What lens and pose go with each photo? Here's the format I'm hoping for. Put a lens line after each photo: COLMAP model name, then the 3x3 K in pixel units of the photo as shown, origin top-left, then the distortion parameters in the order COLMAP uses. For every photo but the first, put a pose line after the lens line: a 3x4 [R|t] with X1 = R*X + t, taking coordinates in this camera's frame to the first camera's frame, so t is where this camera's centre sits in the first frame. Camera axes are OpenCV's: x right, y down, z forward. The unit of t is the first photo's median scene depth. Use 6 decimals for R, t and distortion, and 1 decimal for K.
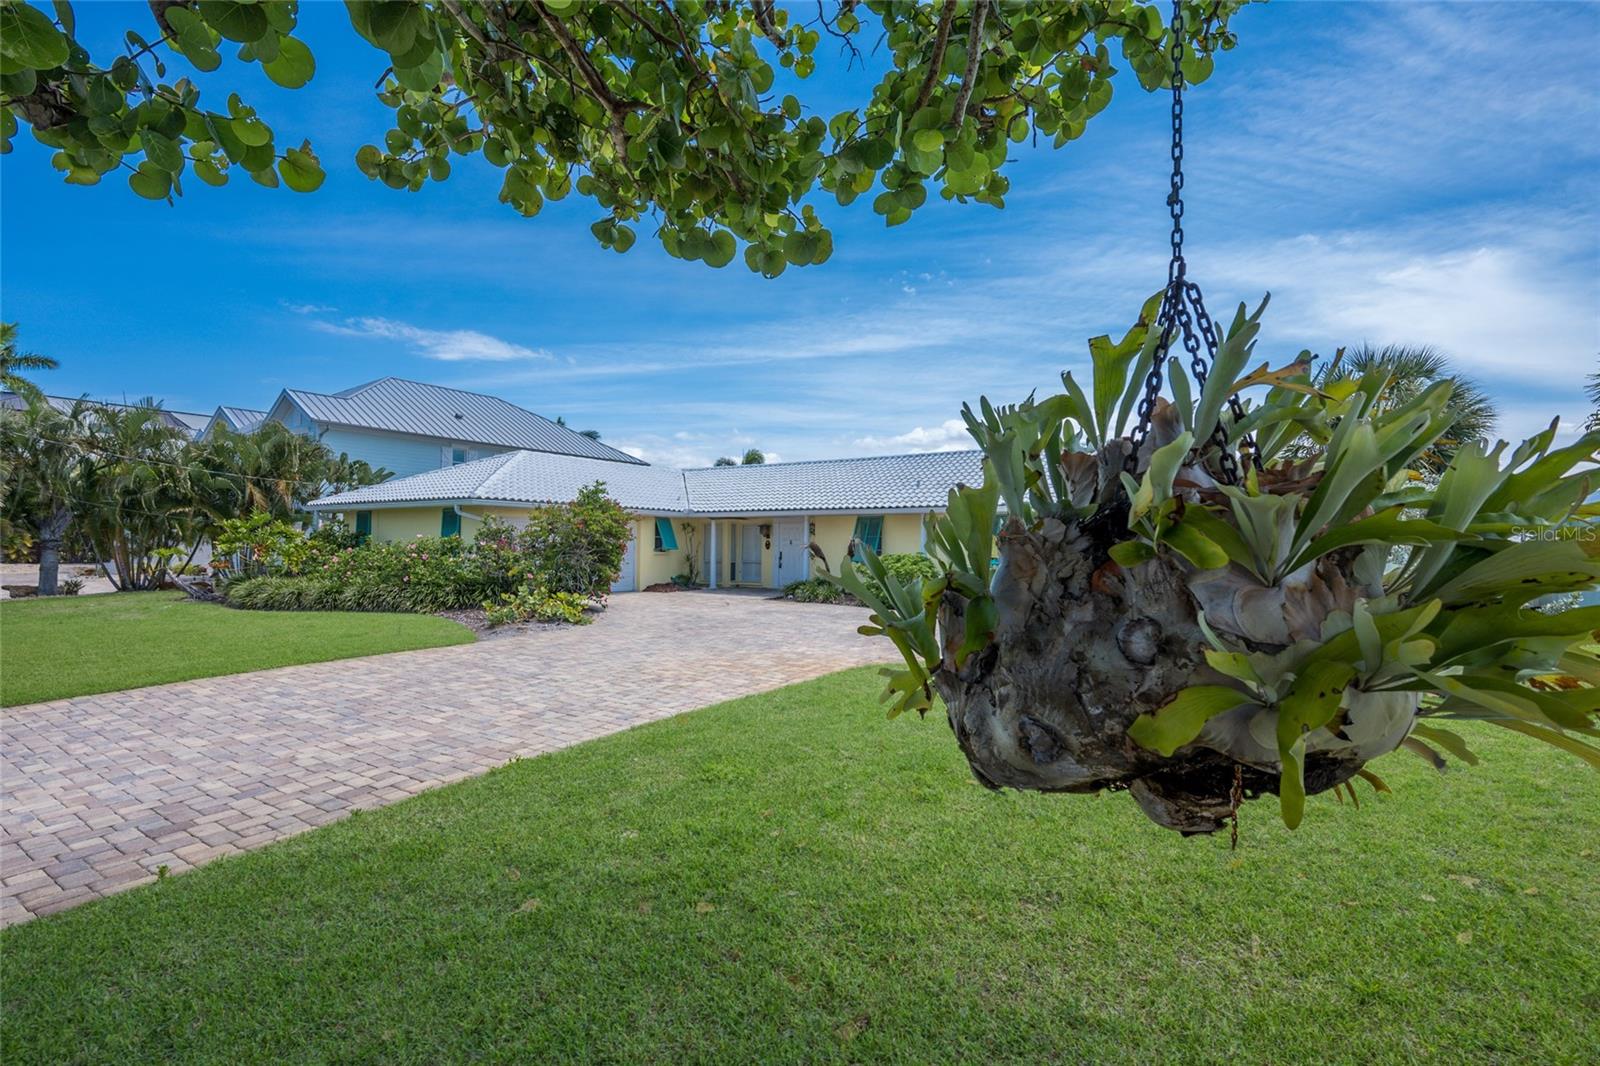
lens RADIAL K [[768.7, 0, 807.0], [0, 768.7, 530.3], [0, 0, 1]] dist [0.001987, -0.000375]
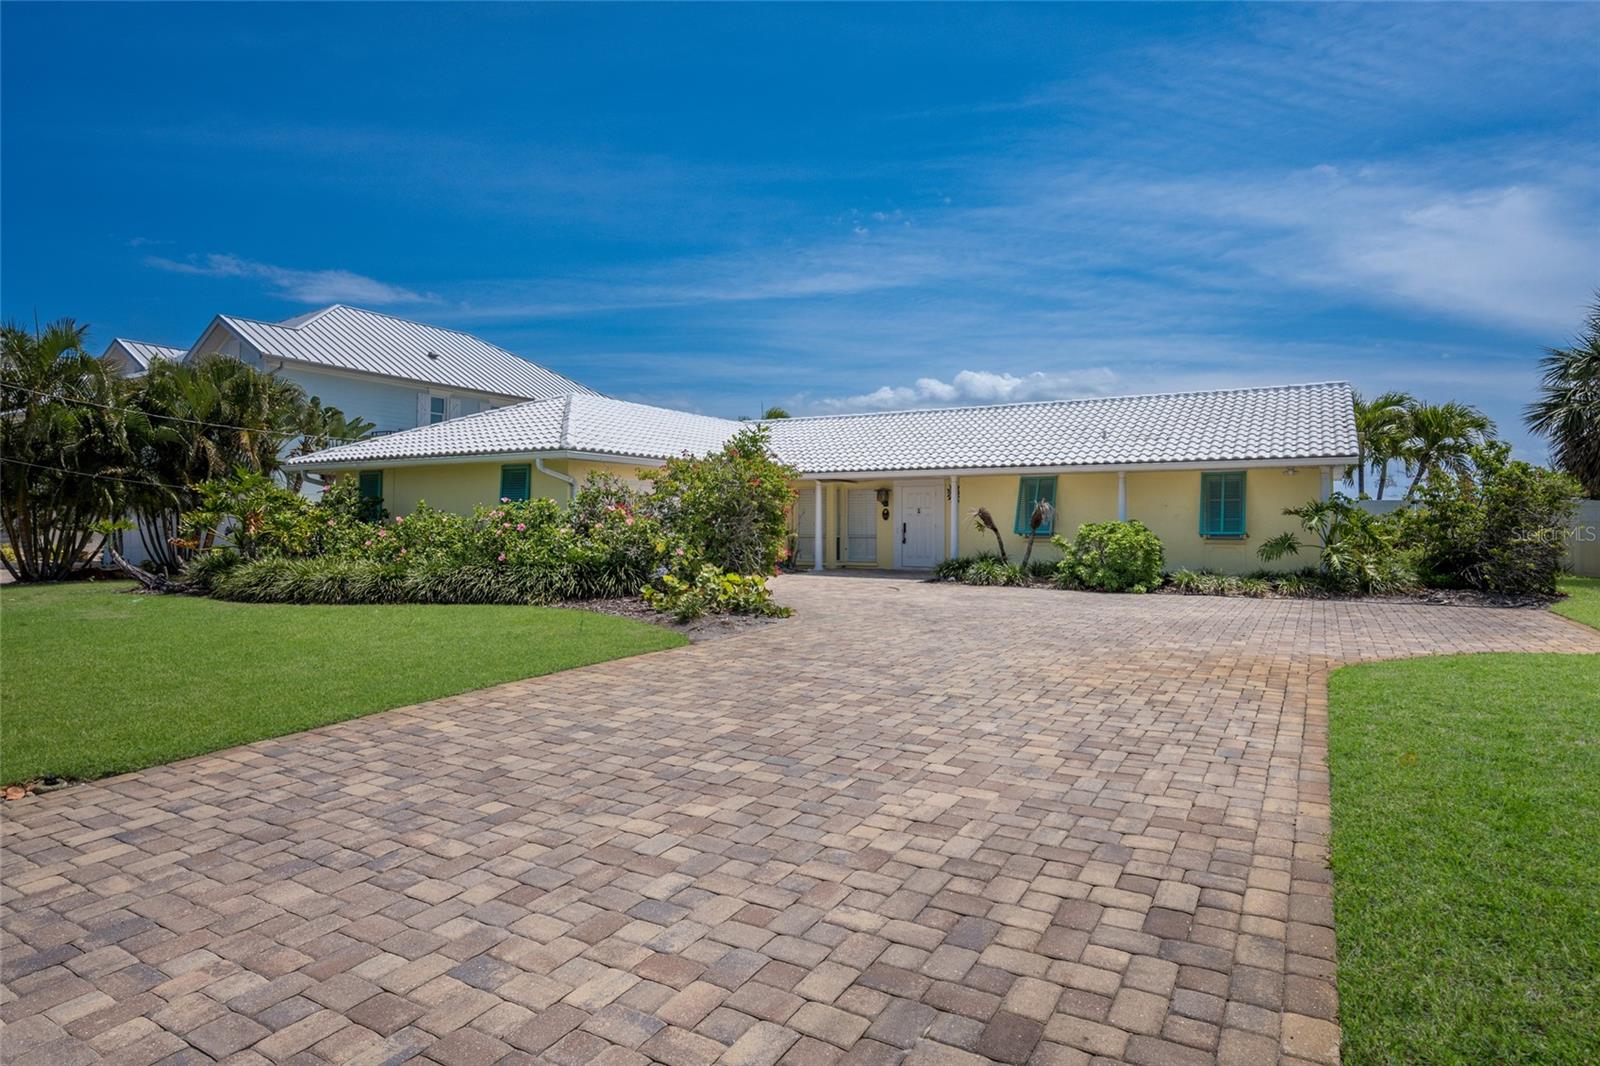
lens RADIAL K [[876.1, 0, 799.4], [0, 876.1, 583.8], [0, 0, 1]] dist [-0.019811, -0.001483]
pose [[0.996103, -0.011540, 0.087443, -0.252074], [0.003882, 0.996179, 0.087253, 0.012979], [-0.088116, -0.086573, 0.992341, 0.121527]]
